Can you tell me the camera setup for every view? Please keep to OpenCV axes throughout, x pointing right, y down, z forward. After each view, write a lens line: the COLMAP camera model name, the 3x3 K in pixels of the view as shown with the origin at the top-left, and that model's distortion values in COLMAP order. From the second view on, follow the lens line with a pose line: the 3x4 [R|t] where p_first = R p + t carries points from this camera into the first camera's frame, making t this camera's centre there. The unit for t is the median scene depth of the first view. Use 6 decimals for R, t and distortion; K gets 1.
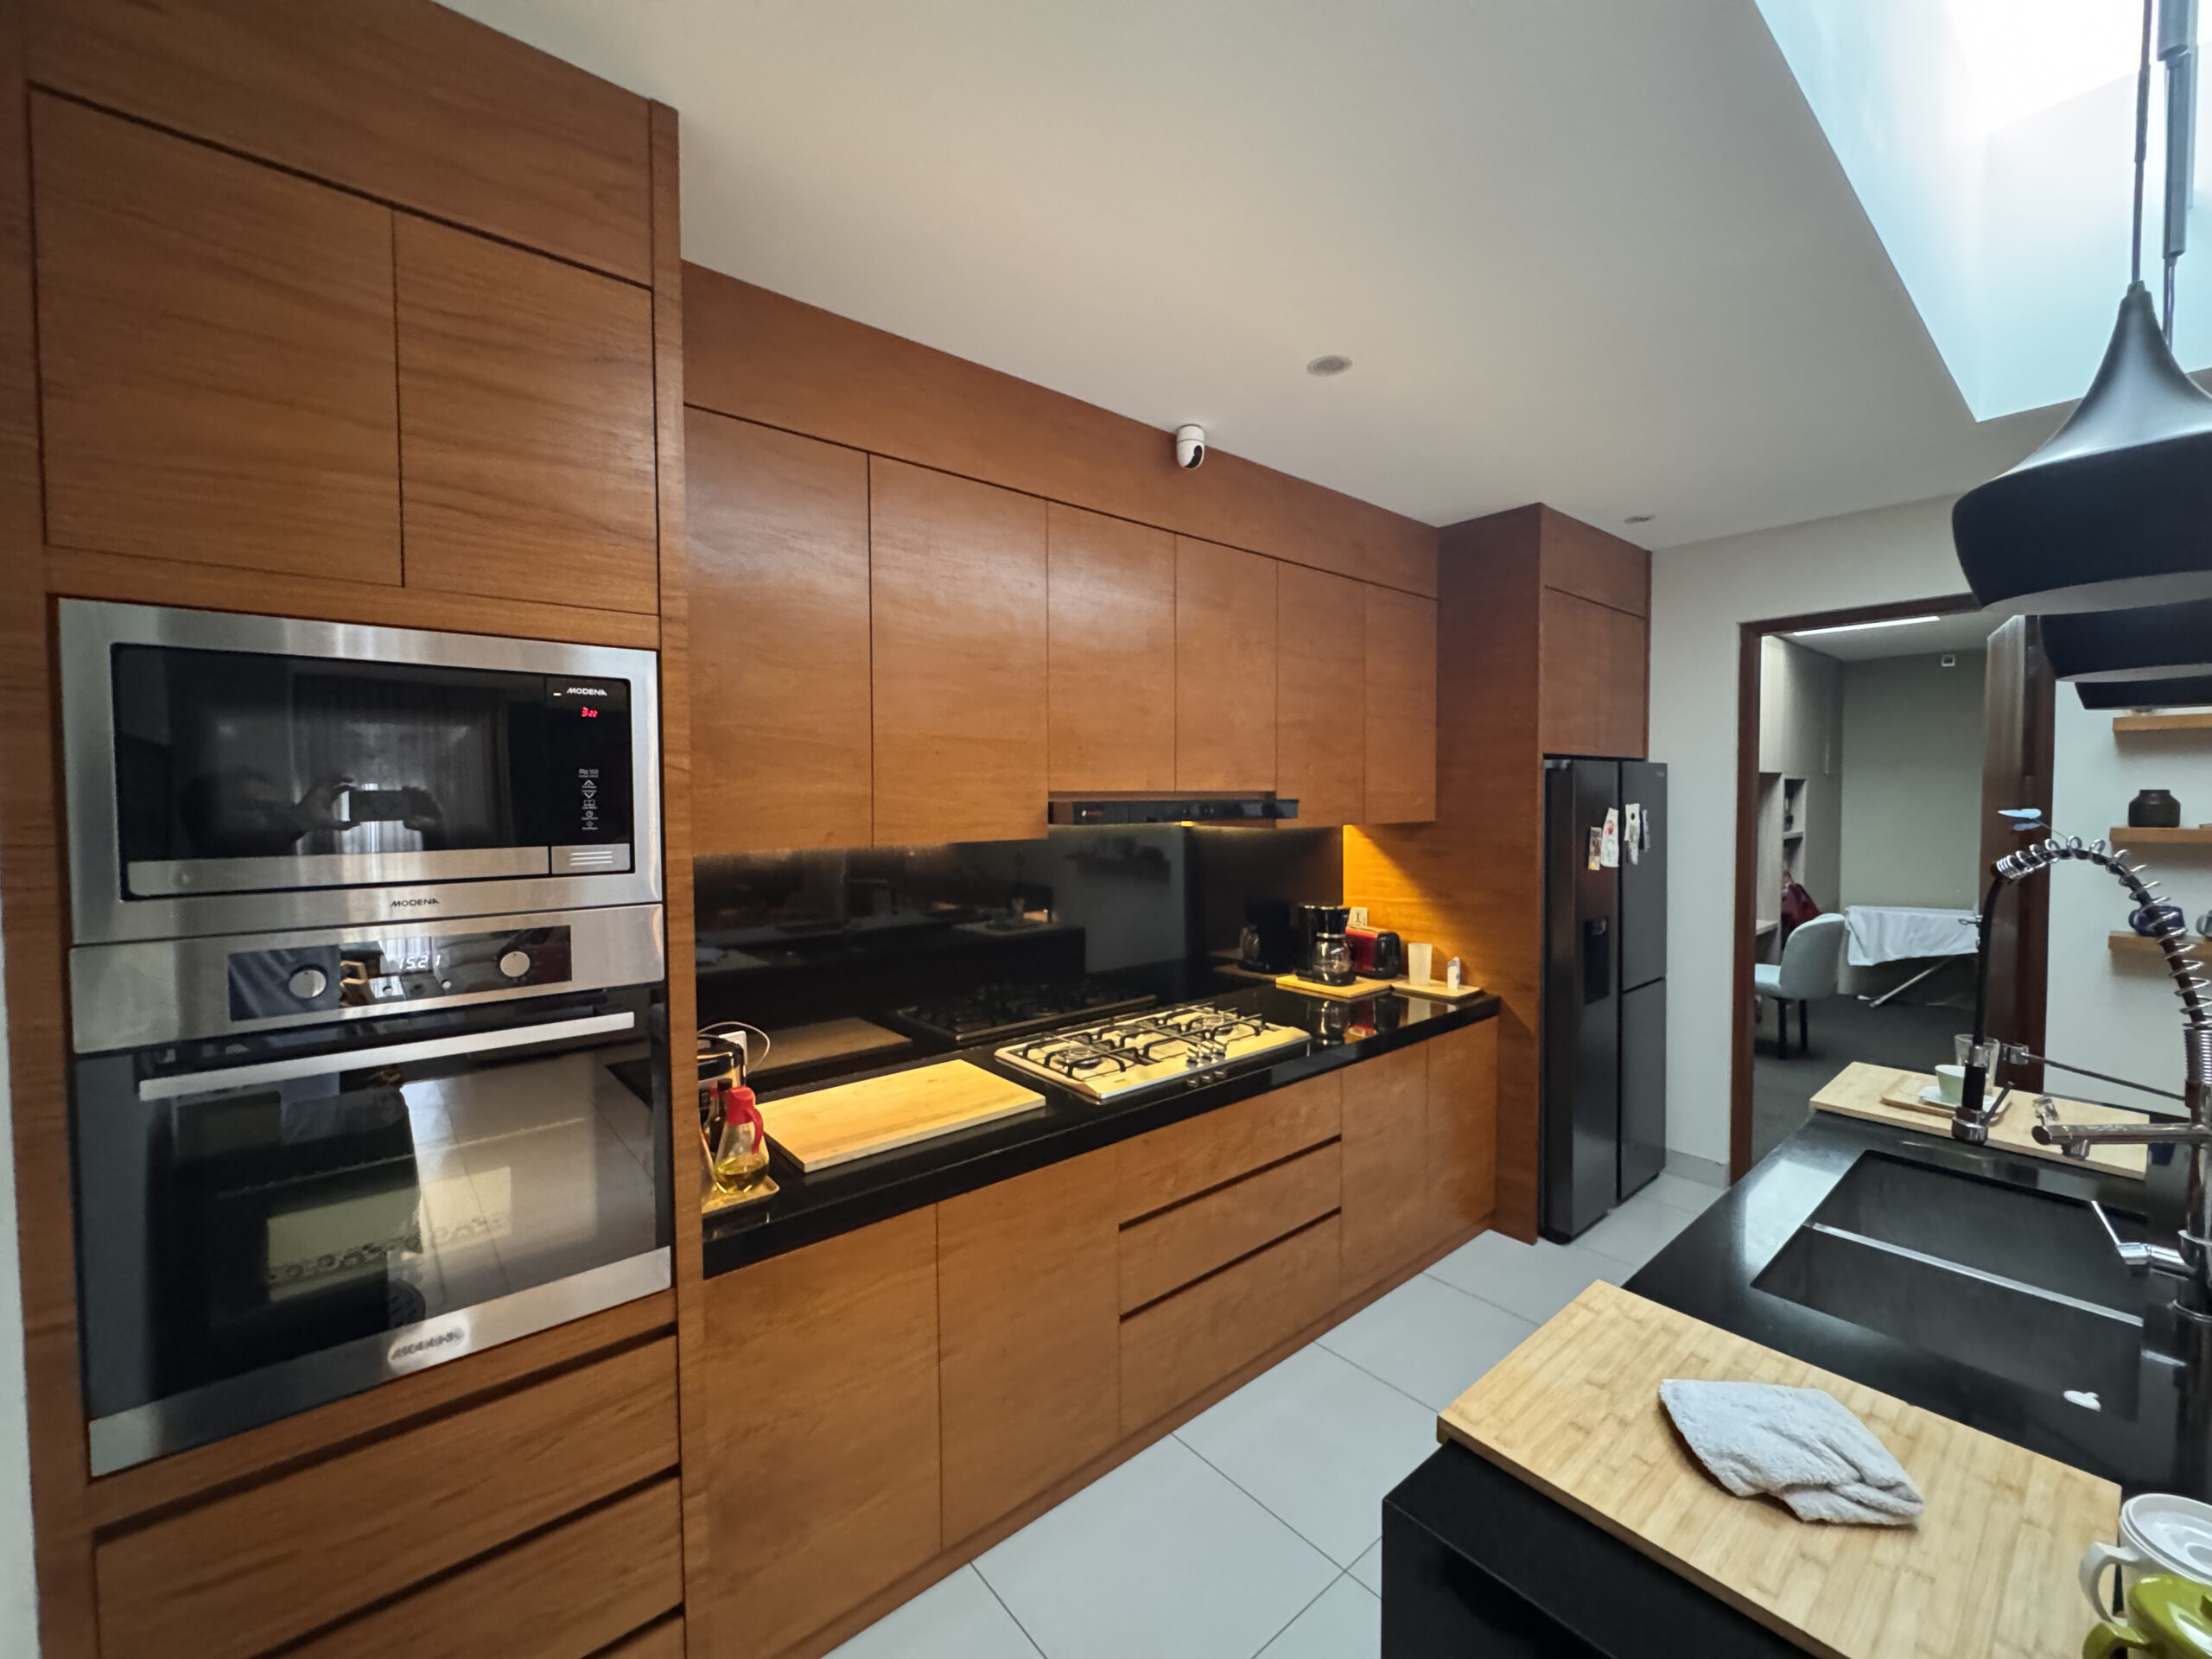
lens RADIAL K [[884.5, 0, 1108.0], [0, 884.5, 823.0], [0, 0, 1]] dist [-0.002889, -0.000004]
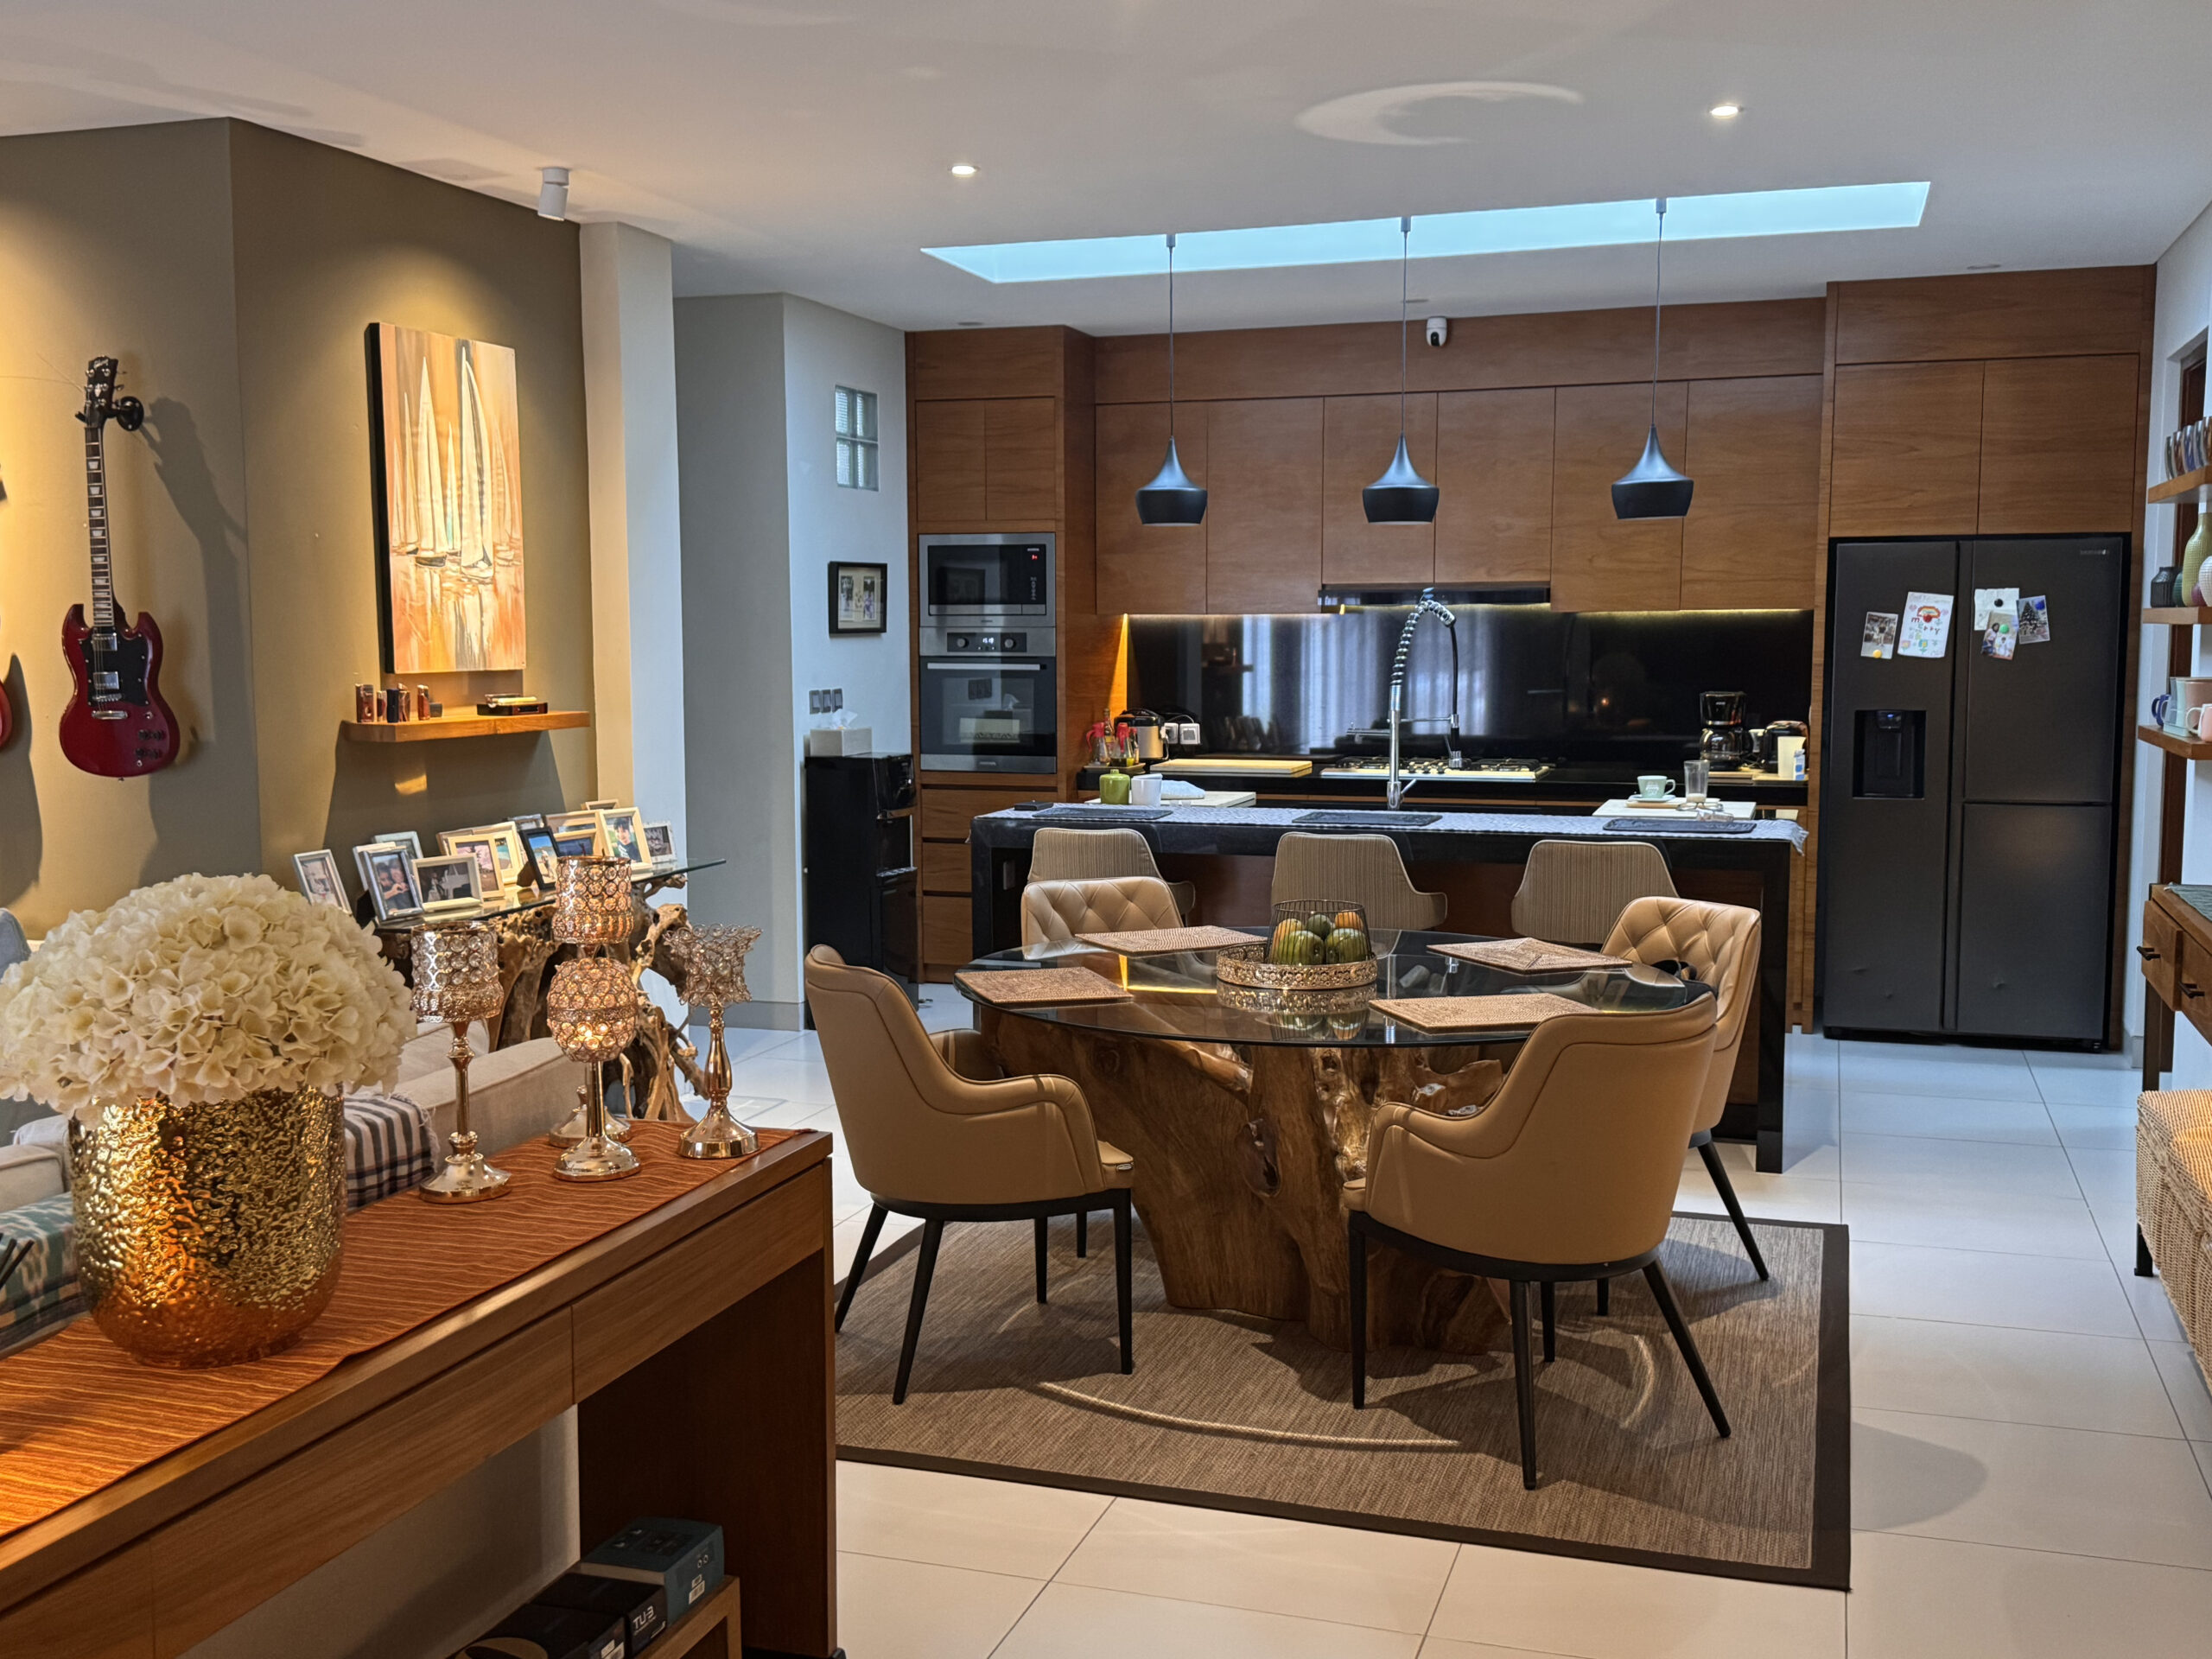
lens RADIAL K [[2189.3, 0, 1106.0], [0, 2189.3, 829.5], [0, 0, 1]] dist [0.159468, -0.297924]
pose [[0.530037, 0.085114, -0.843692, 5.704592], [-0.023185, 0.996032, 0.085917, 0.136963], [0.847658, -0.025978, 0.529907, -2.621159]]
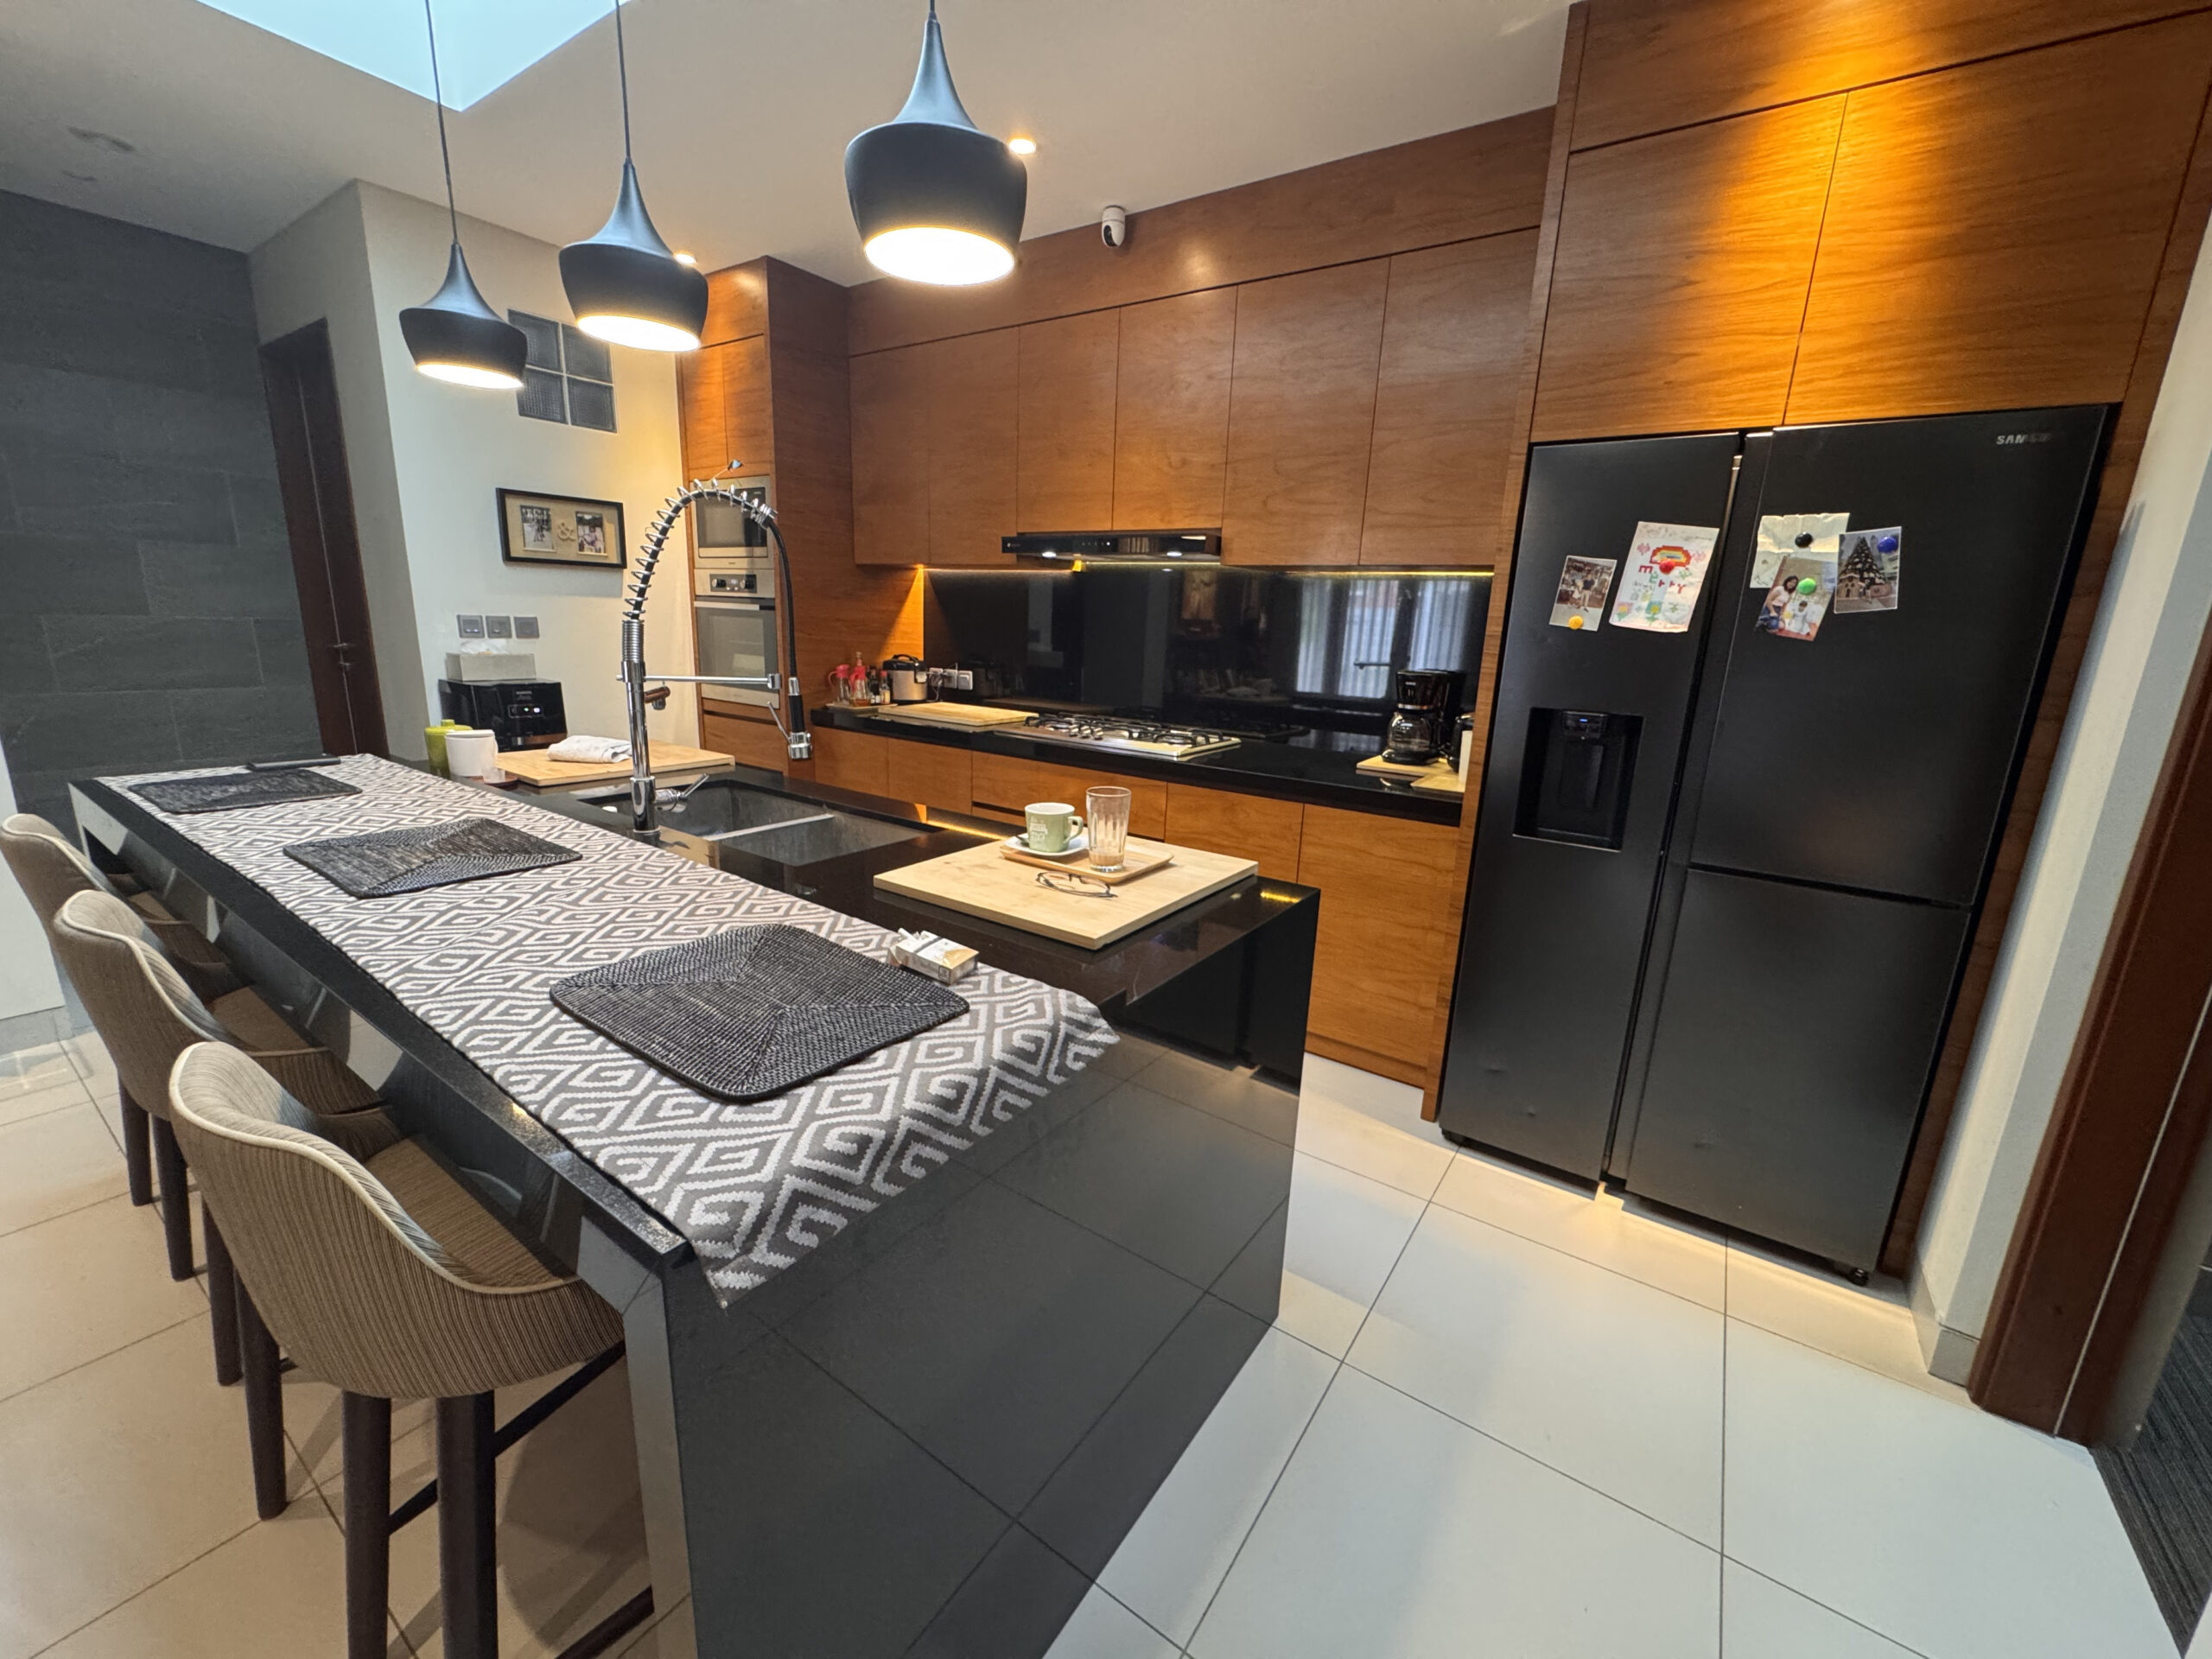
lens RADIAL K [[884.5, 0, 1108.0], [0, 884.5, 823.0], [0, 0, 1]] dist [-0.002889, -0.000004]
pose [[0.265577, 0.234785, -0.935064, 2.818058], [-0.069753, 0.972031, 0.224256, 0.185935], [0.961563, 0.005667, 0.274526, 1.395979]]
